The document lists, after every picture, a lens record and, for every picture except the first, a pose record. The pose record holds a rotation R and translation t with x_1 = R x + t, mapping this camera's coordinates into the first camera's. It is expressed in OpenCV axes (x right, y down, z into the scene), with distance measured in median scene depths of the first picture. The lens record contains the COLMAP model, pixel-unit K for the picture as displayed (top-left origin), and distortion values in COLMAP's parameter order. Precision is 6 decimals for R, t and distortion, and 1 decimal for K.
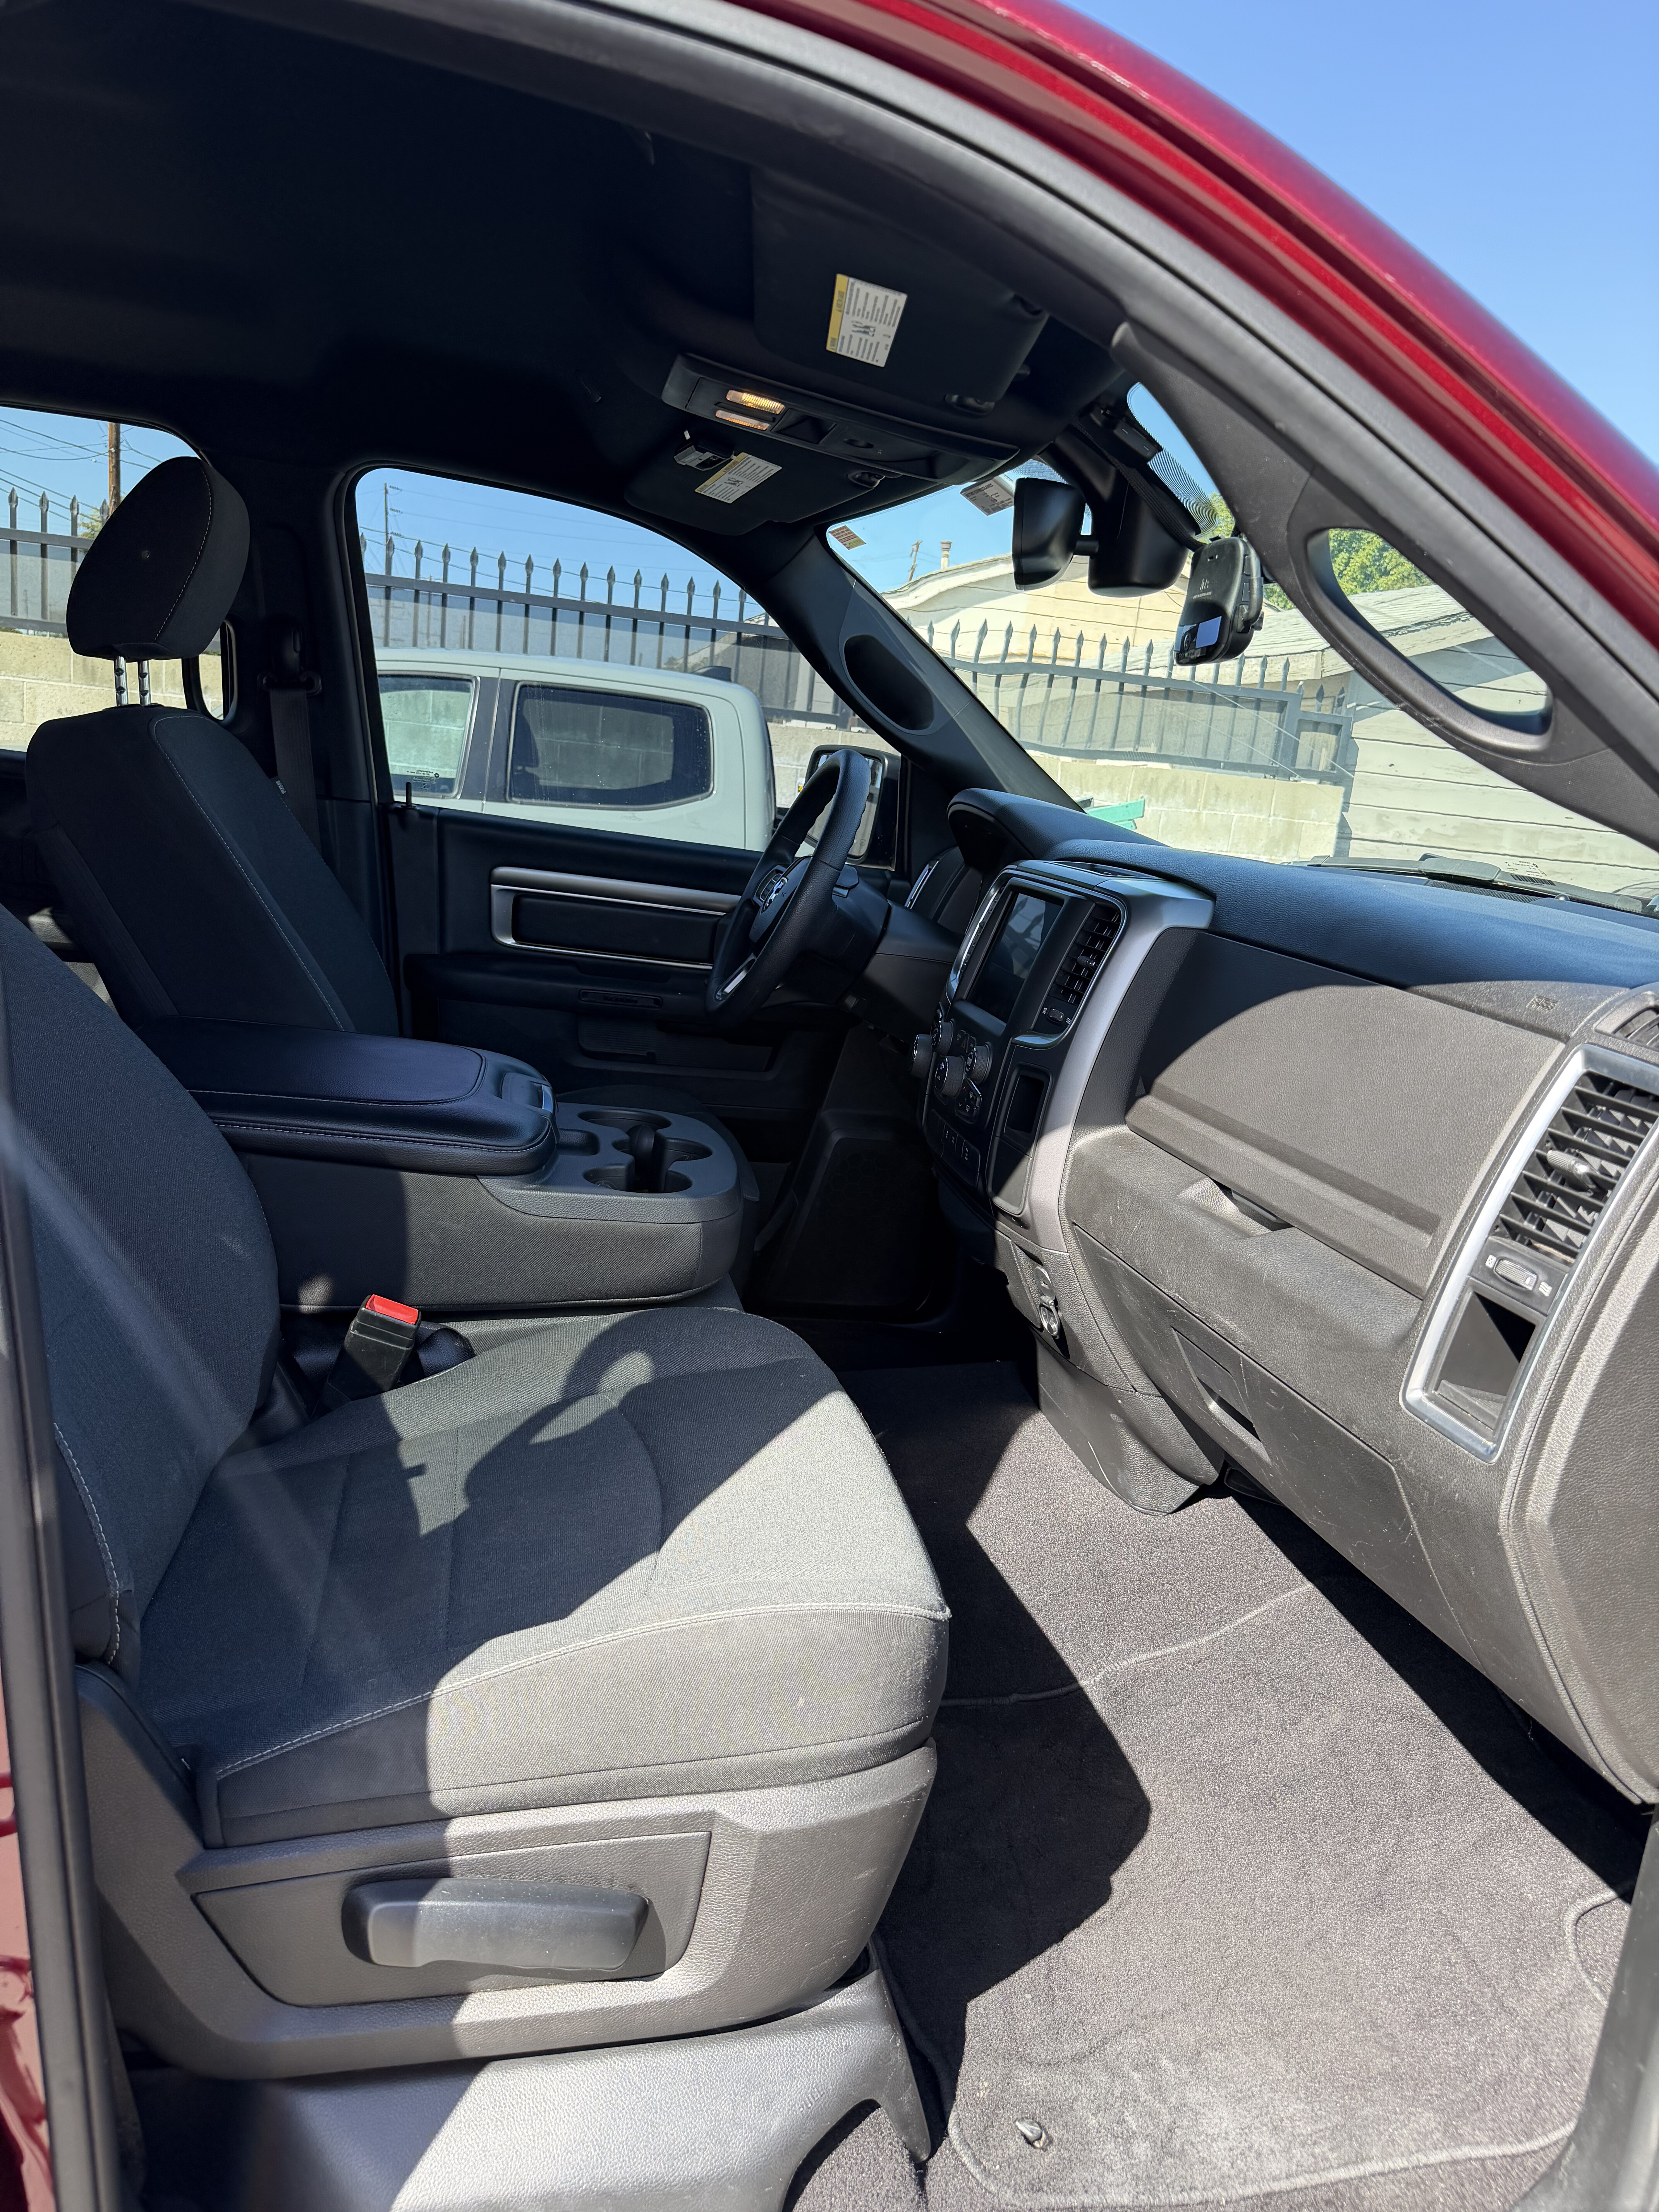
lens RADIAL K [[1541.1, 0, 829.5], [0, 1541.1, 1106.0], [0, 0, 1]] dist [0.158651, -0.295249]
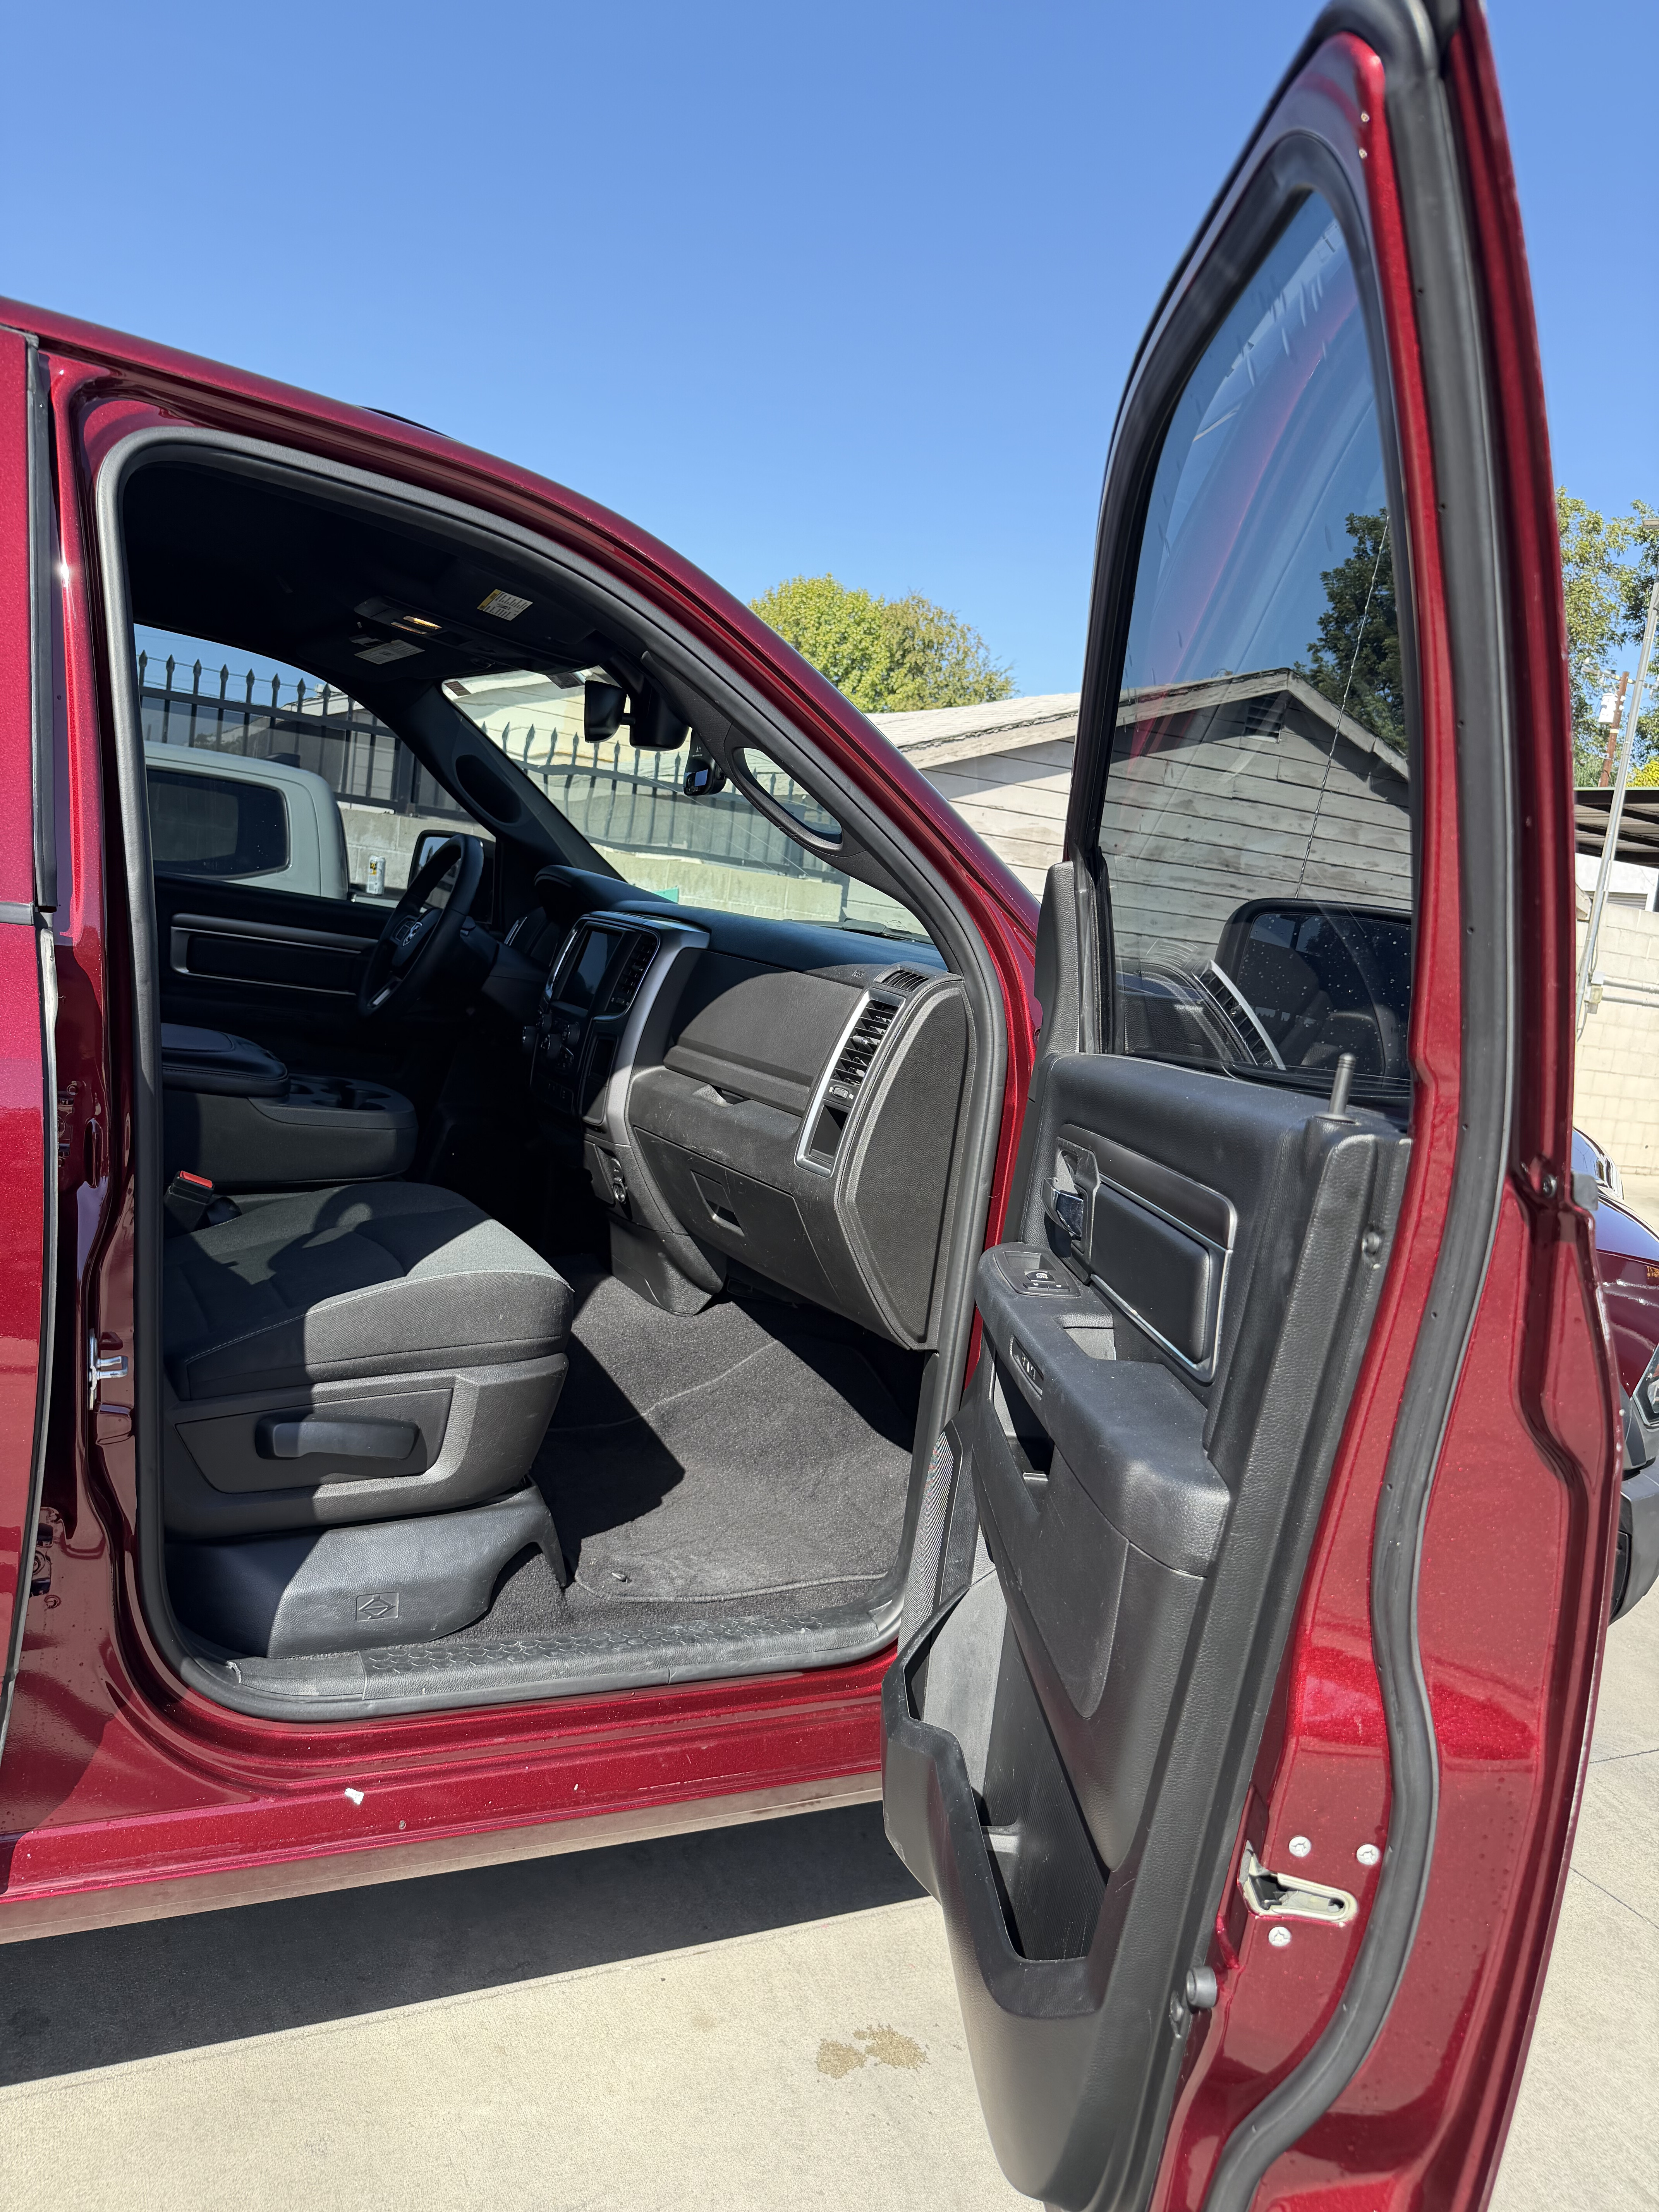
lens RADIAL K [[1541.1, 0, 829.5], [0, 1541.1, 1106.0], [0, 0, 1]] dist [0.158651, -0.295249]
pose [[0.957935, -0.013819, 0.286651, -0.112018], [0.030206, 0.998147, -0.052826, 0.146098], [-0.285390, 0.059263, 0.956577, -0.623883]]
